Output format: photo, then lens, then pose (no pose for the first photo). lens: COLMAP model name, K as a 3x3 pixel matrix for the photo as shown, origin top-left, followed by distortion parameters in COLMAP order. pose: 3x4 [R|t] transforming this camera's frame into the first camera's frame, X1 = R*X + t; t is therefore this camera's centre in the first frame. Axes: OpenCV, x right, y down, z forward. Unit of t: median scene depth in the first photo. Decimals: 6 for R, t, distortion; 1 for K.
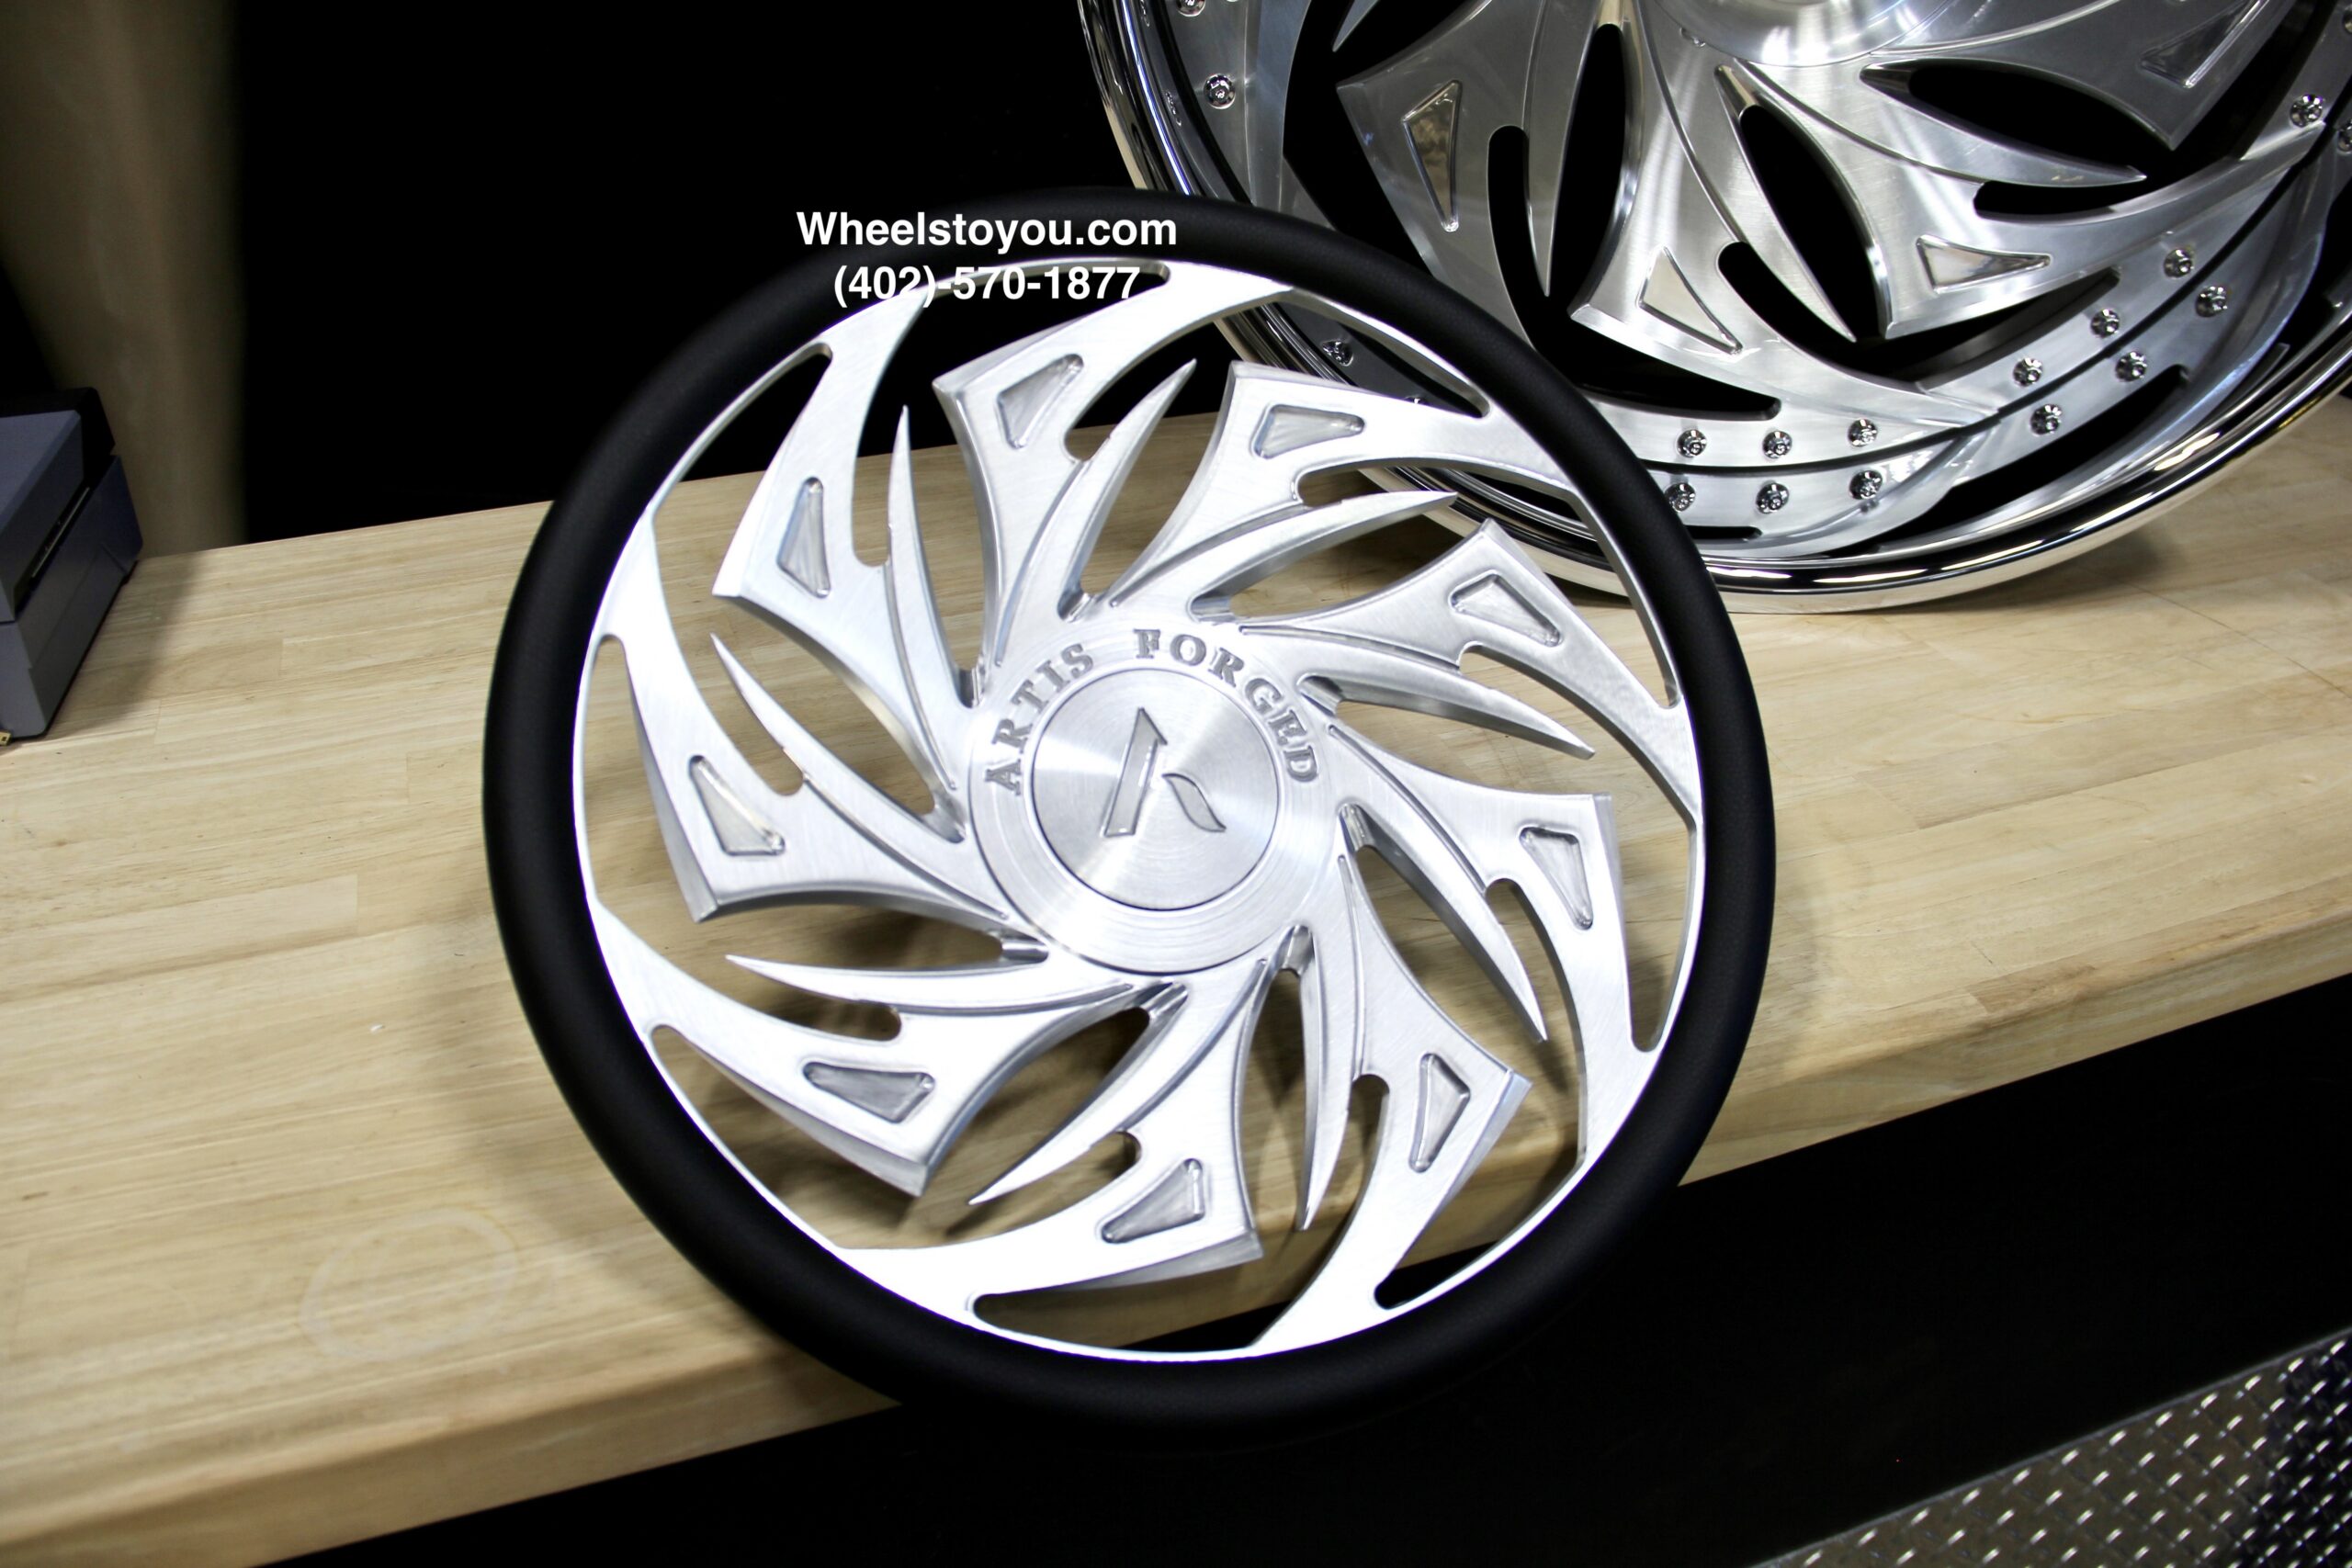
lens RADIAL K [[2001.1, 0, 1223.6], [0, 2001.1, 794.7], [0, 0, 1]] dist [-0.124973, 0.029210]
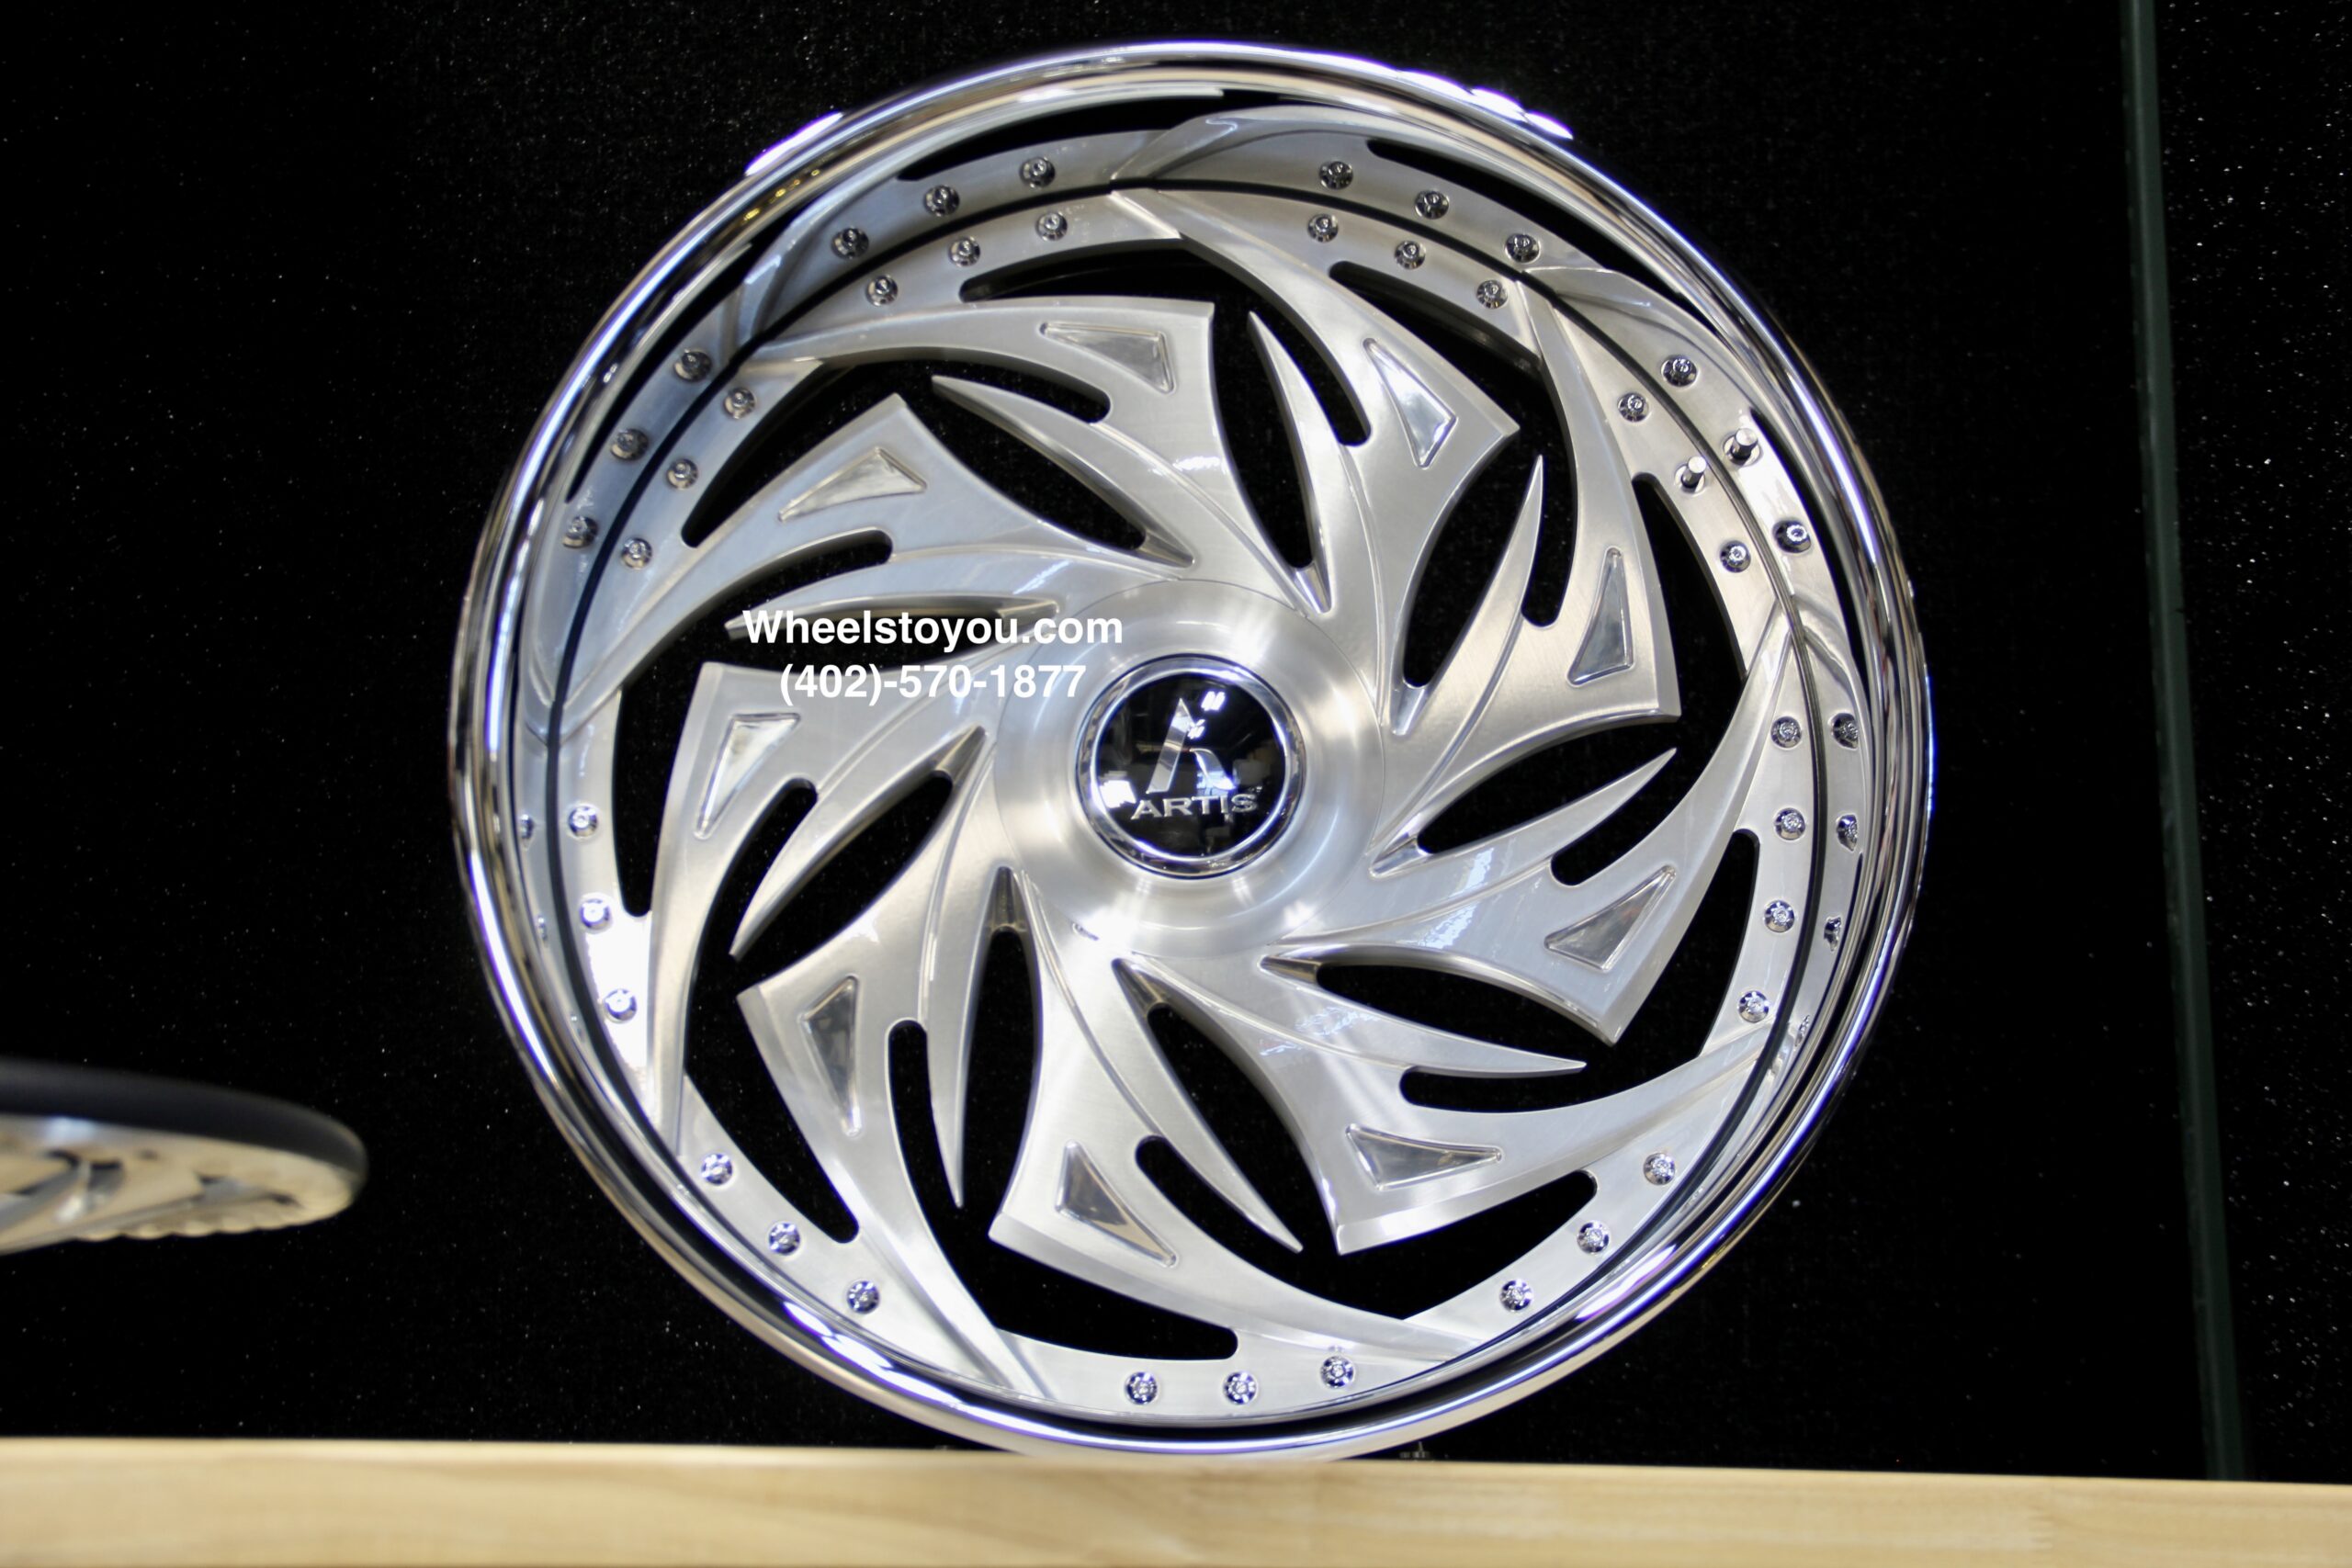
lens RADIAL K [[3436.5, 0, 1196.1], [0, 3436.5, 788.6], [0, 0, 1]] dist [0.124900, 0.000000]
pose [[0.999839, 0.000254, 0.017962, 0.343445], [0.012046, 0.732269, -0.680909, 1.007004], [-0.013326, 0.681016, 0.732147, -0.469162]]
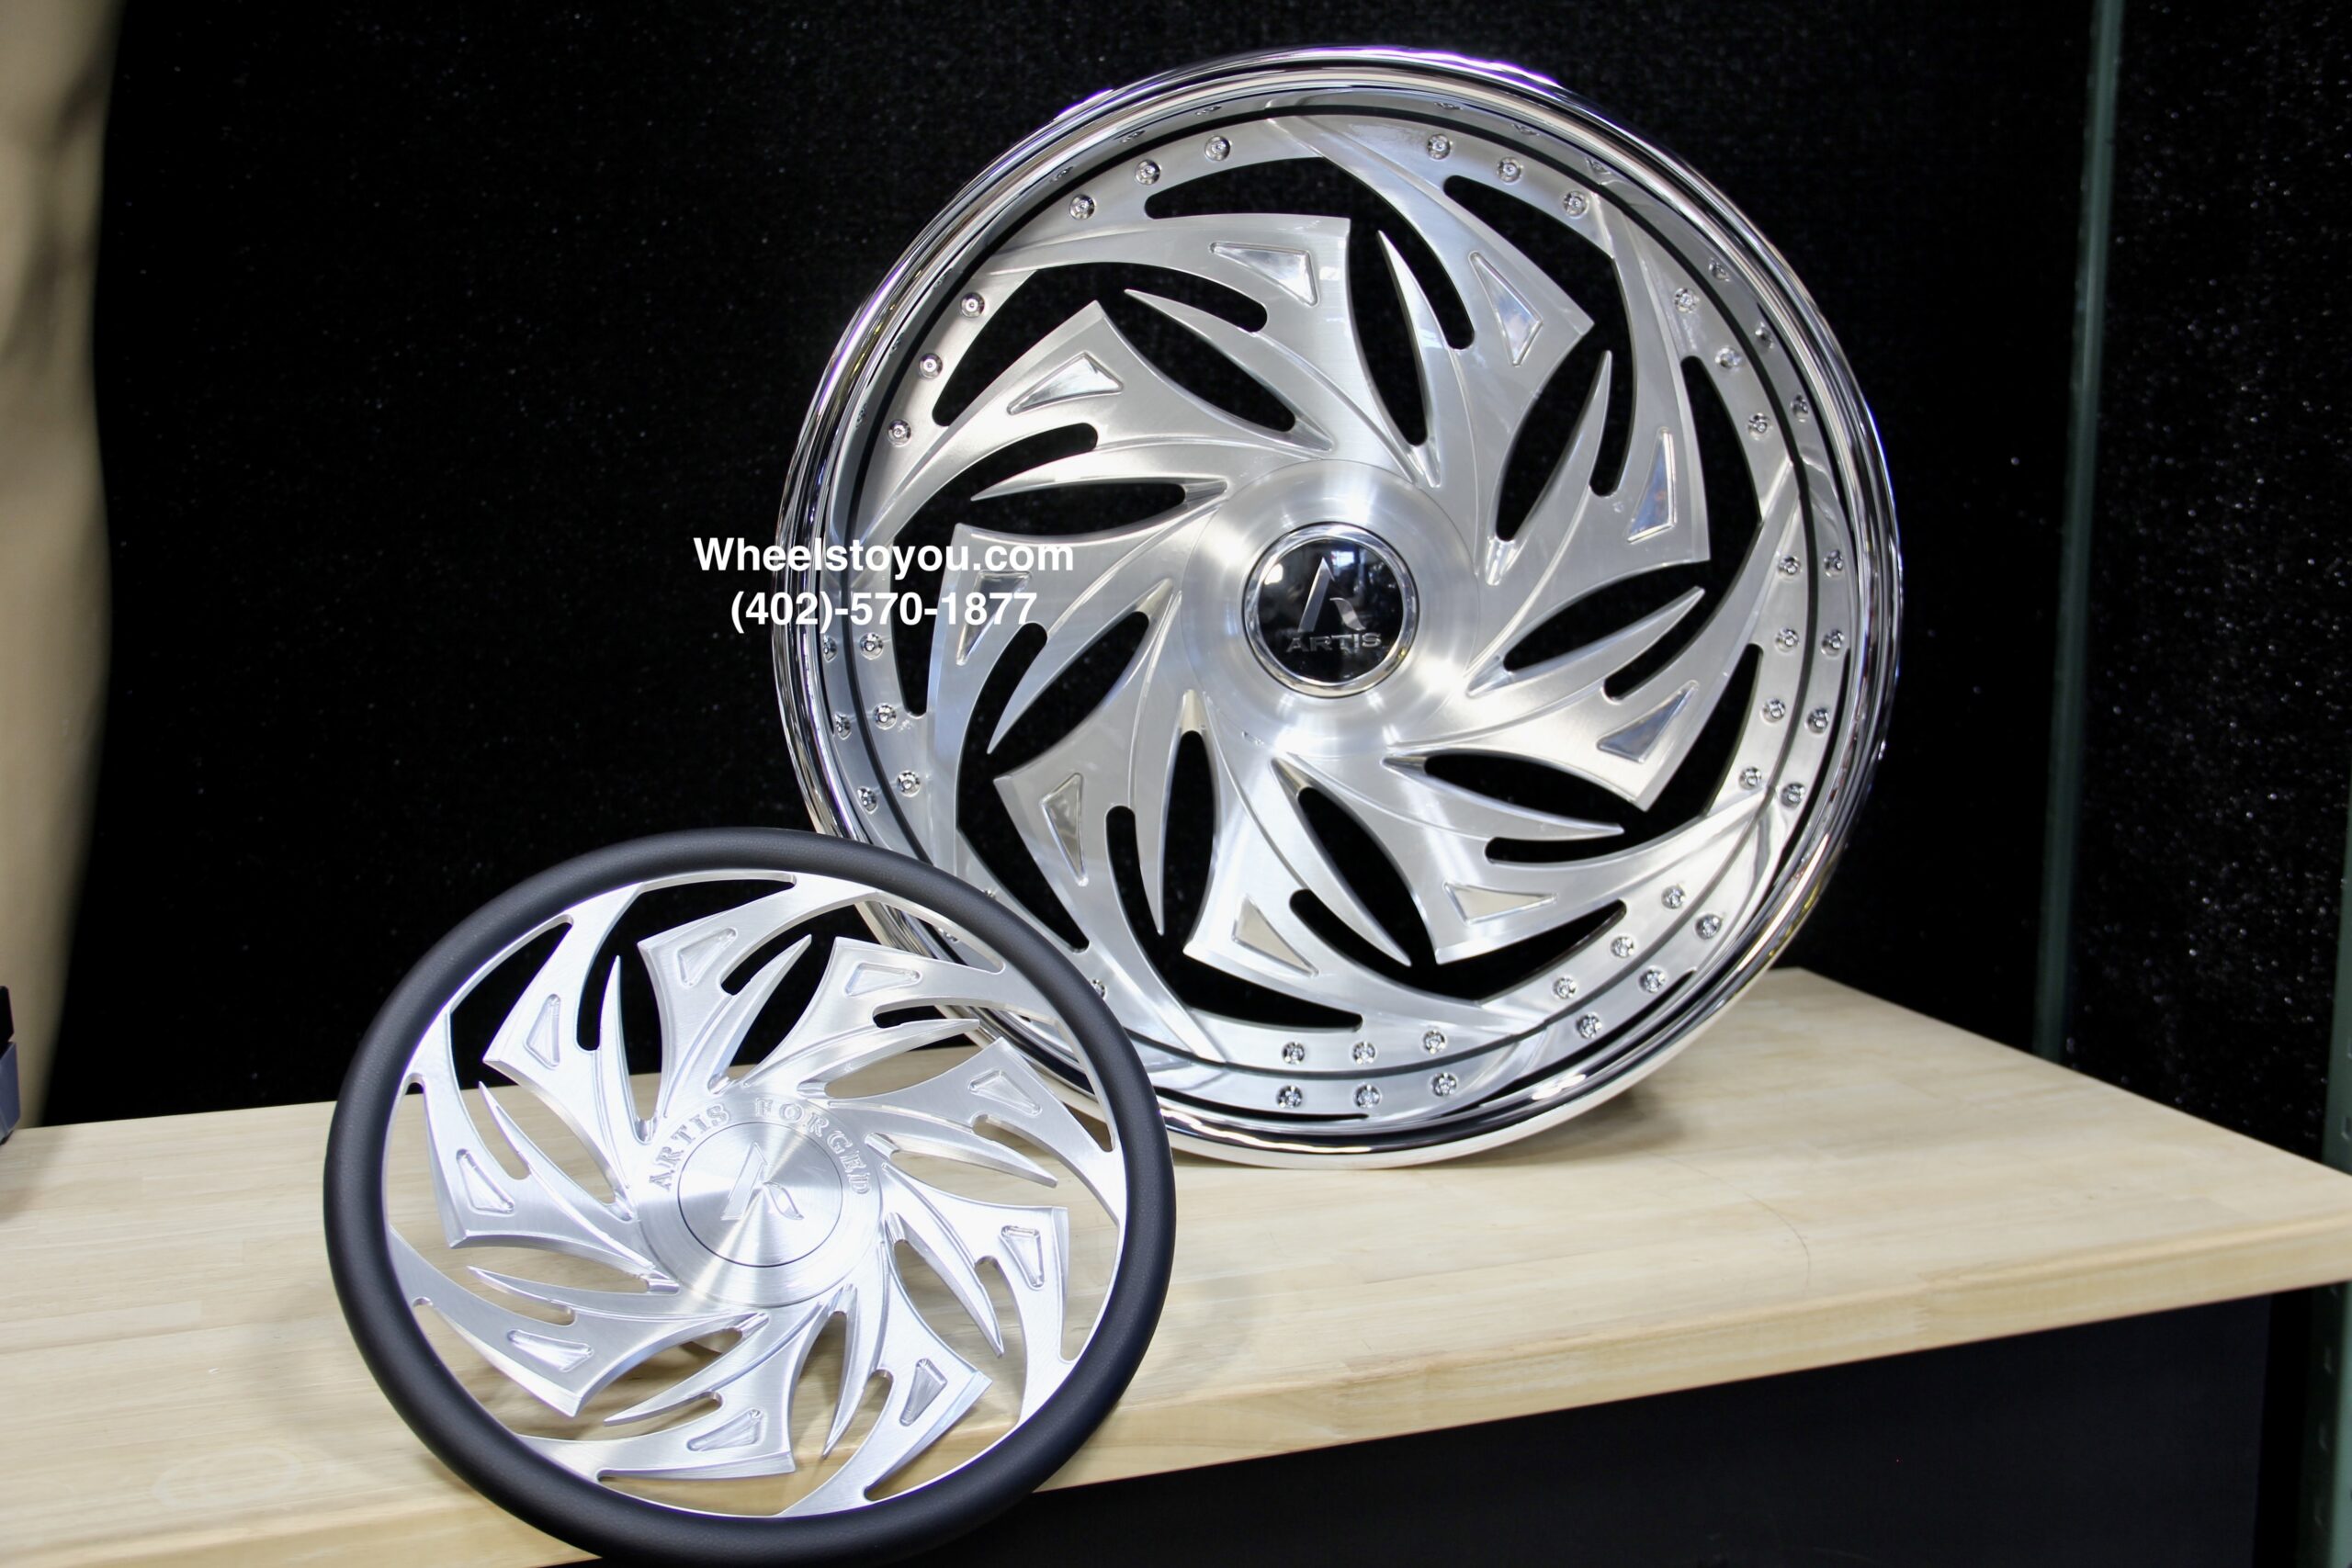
lens RADIAL K [[2596.7, 0, 1186.5], [0, 2596.7, 831.3], [0, 0, 1]] dist [-0.046204, 0.000000]
pose [[0.999619, -0.005749, -0.027010, 0.314944], [-0.003907, 0.938812, -0.344407, 0.378470], [0.027337, 0.344381, 0.938432, -0.866359]]
